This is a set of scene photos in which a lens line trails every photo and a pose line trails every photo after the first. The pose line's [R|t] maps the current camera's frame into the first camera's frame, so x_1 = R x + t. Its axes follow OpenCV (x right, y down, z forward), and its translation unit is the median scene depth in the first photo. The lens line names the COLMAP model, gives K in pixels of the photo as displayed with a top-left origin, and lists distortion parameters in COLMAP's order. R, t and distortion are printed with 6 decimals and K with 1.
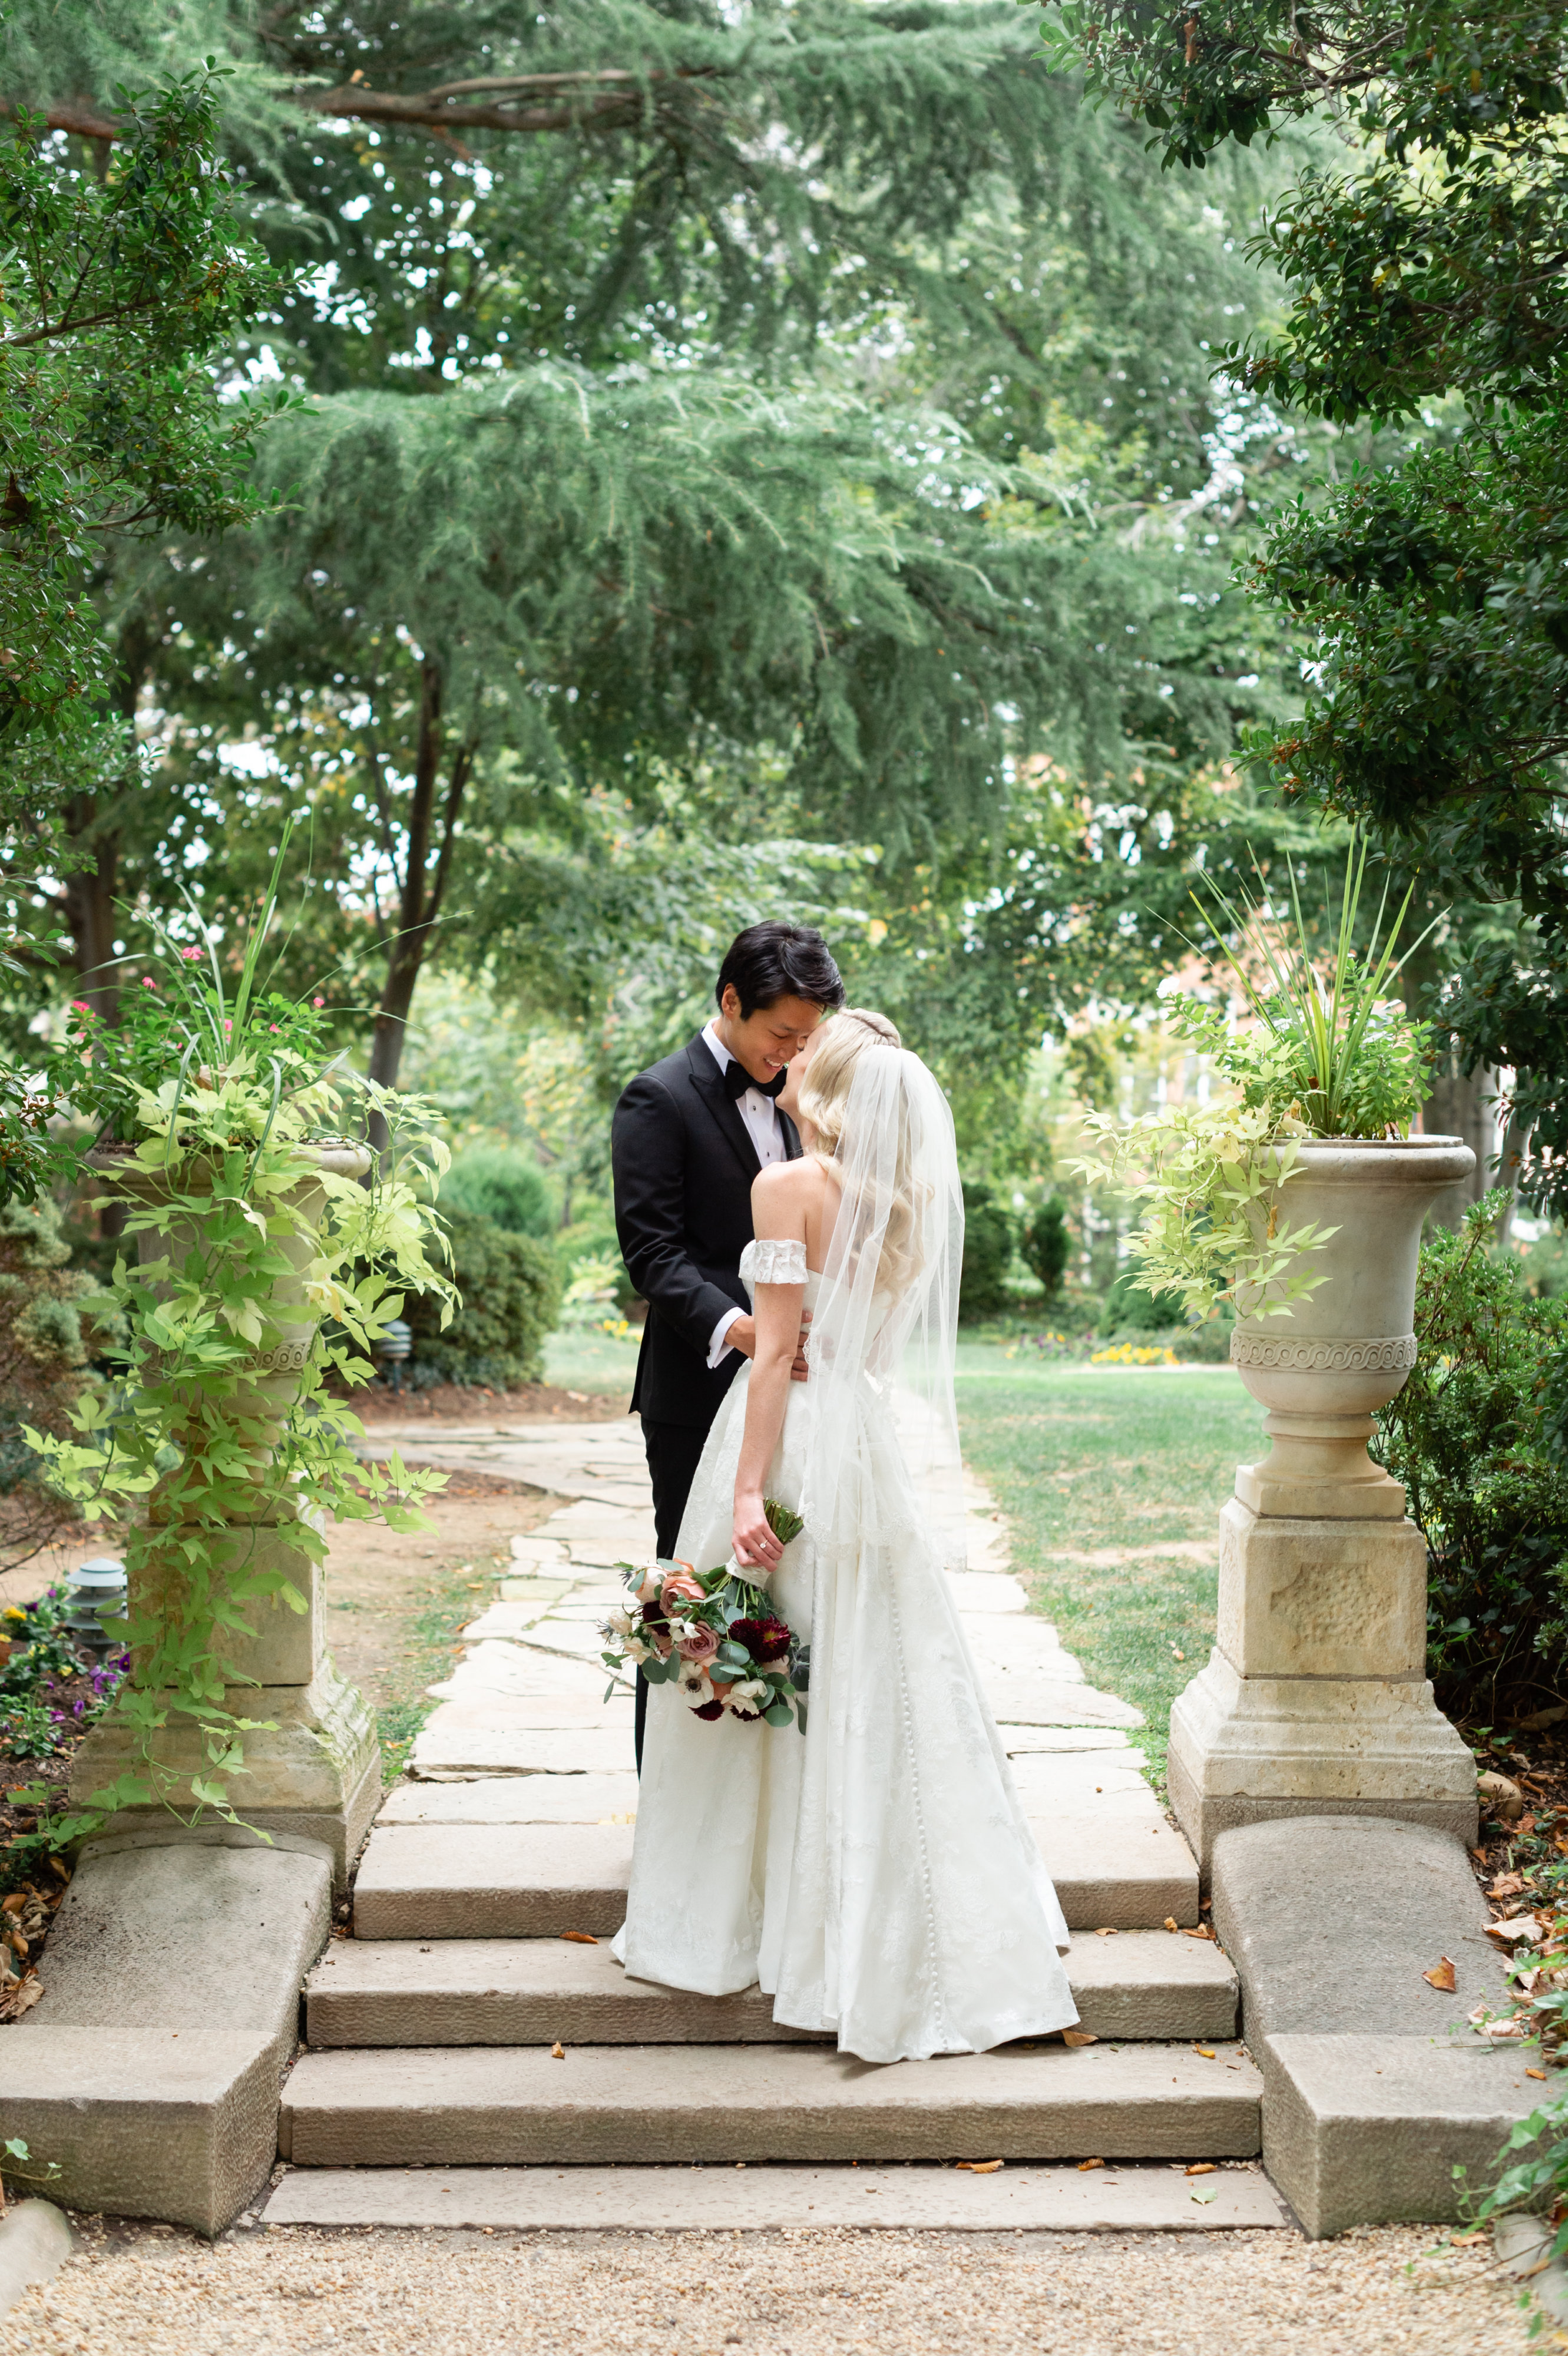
lens RADIAL K [[3471.3, 0, 784.4], [0, 3471.3, 1177.2], [0, 0, 1]] dist [0.013507, 0.000000]
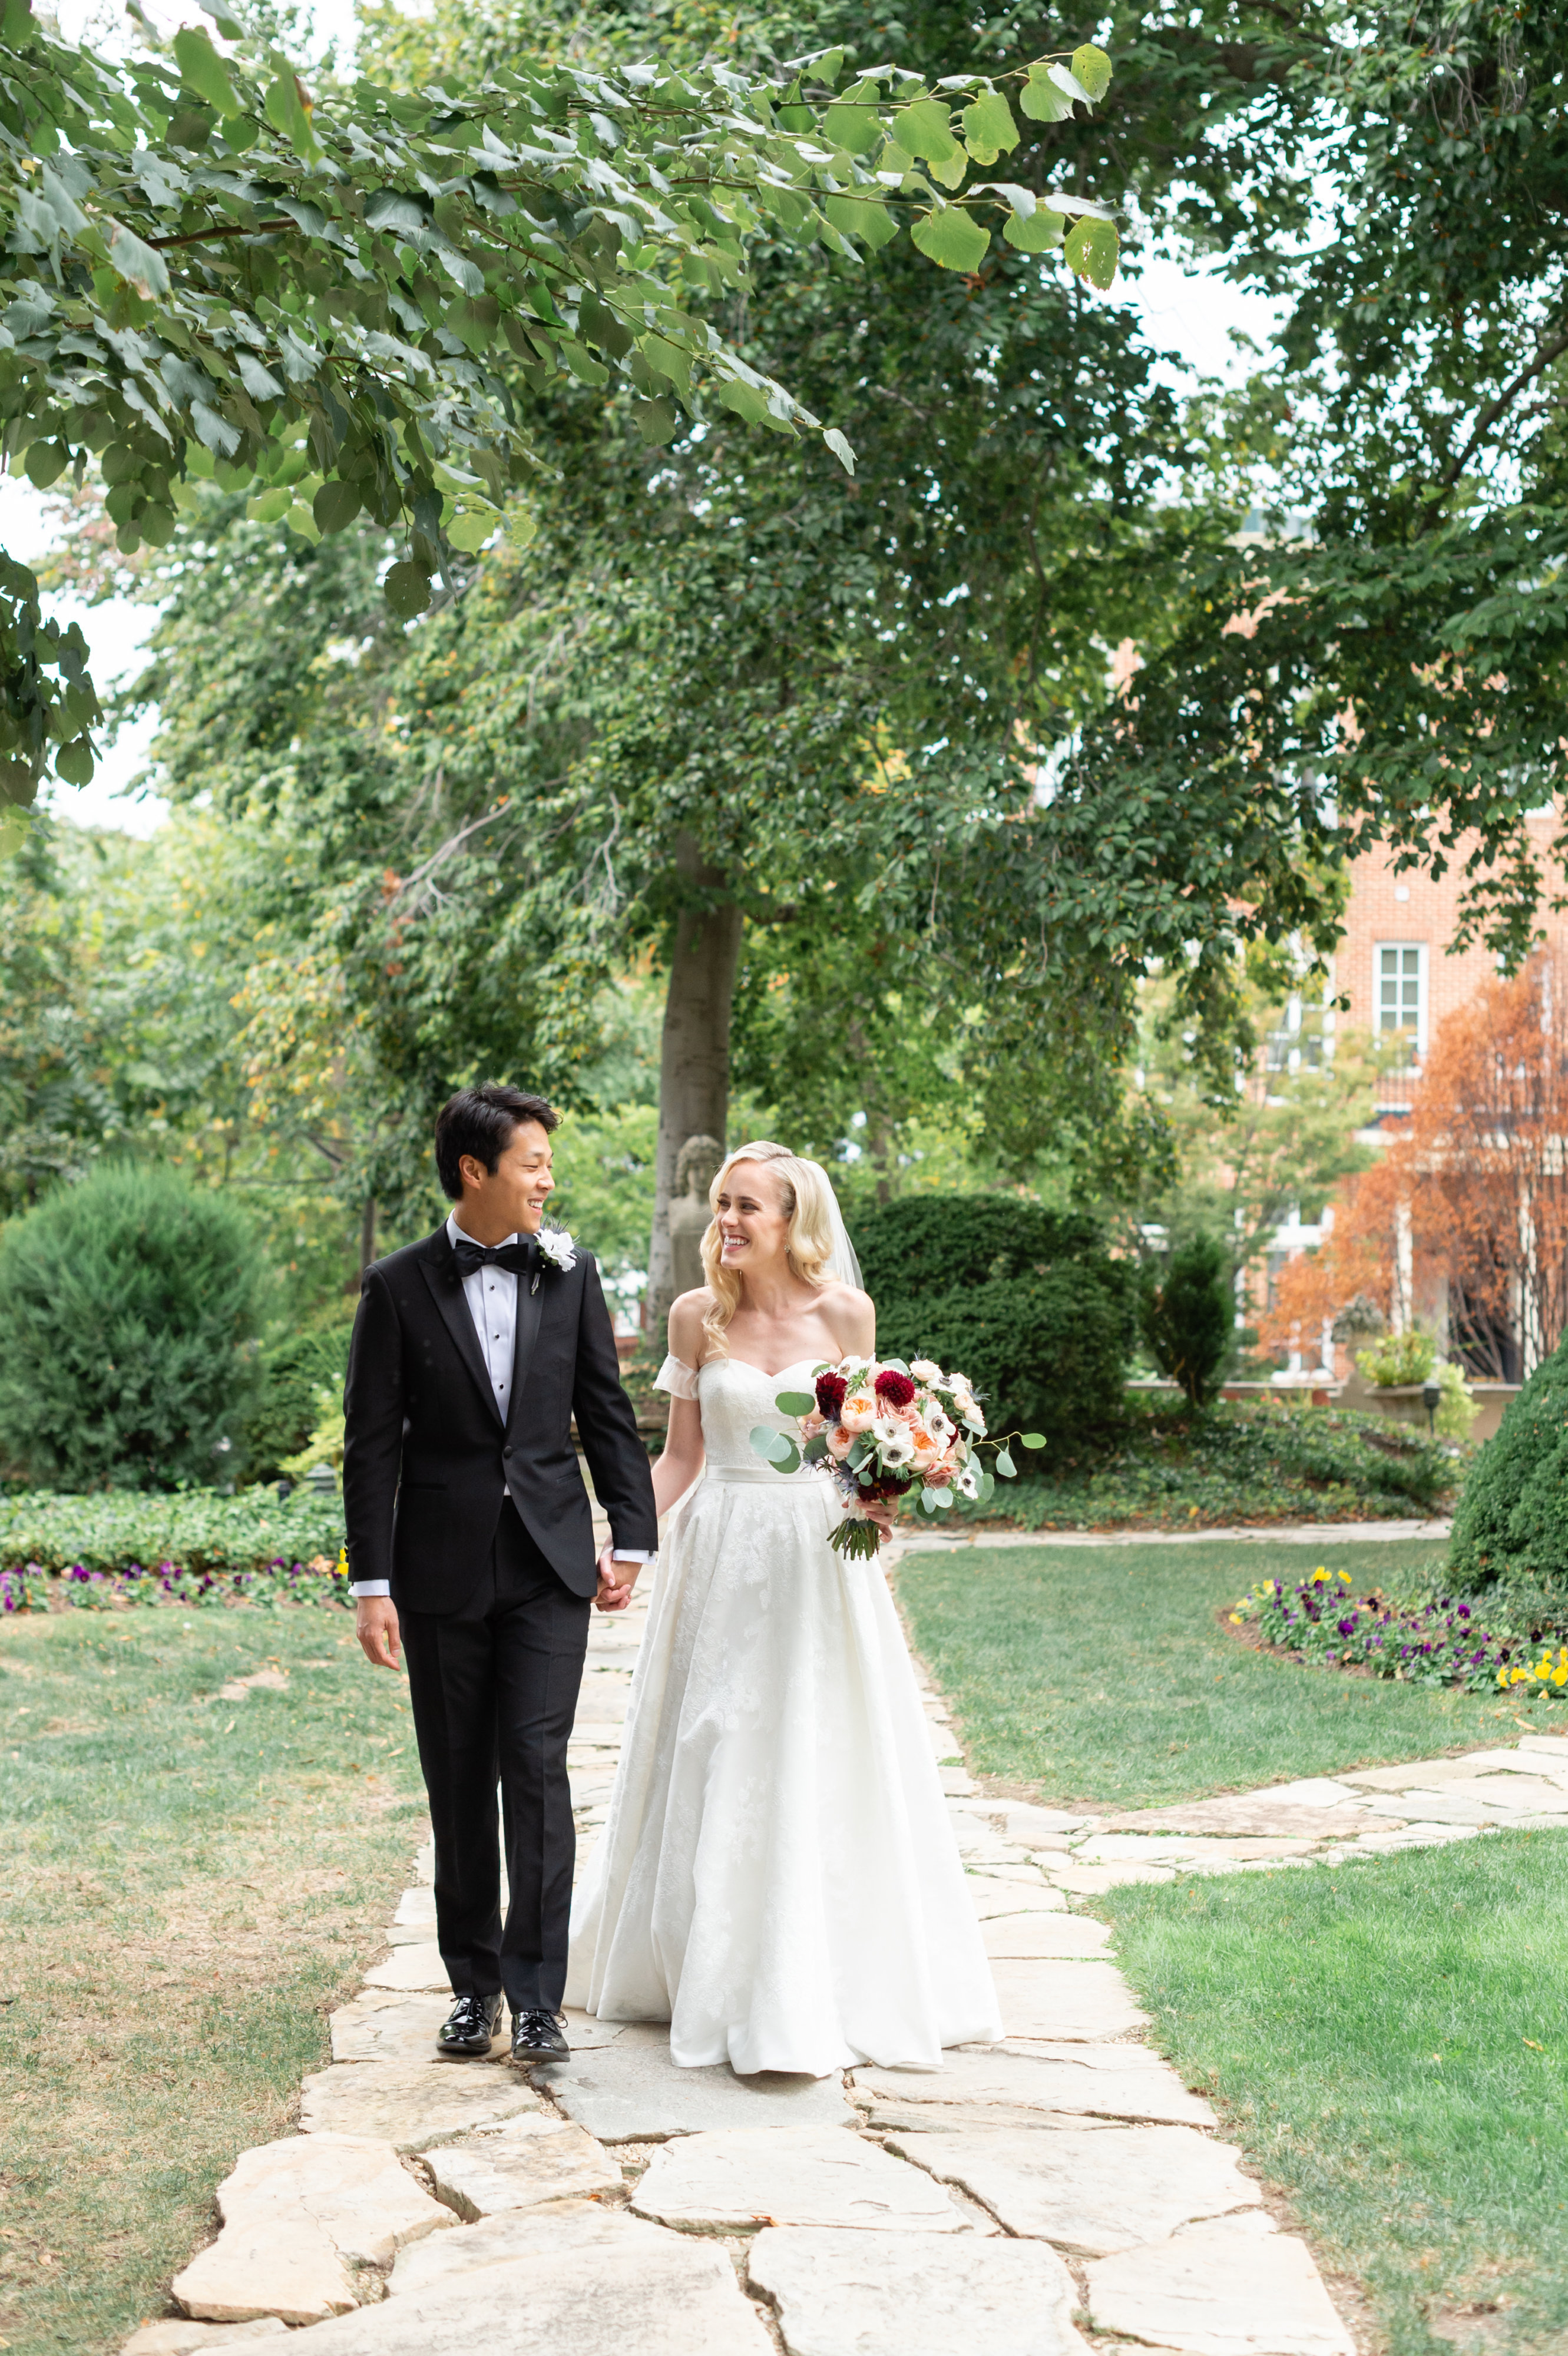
lens RADIAL K [[3471.3, 0, 782.7], [0, 3471.3, 1177.4], [0, 0, 1]] dist [0.013507, 0.000000]
pose [[0.999739, -0.011827, 0.019538, -0.001576], [0.011773, 0.999927, 0.002855, -0.006405], [-0.019570, -0.002624, 0.999805, 0.458891]]
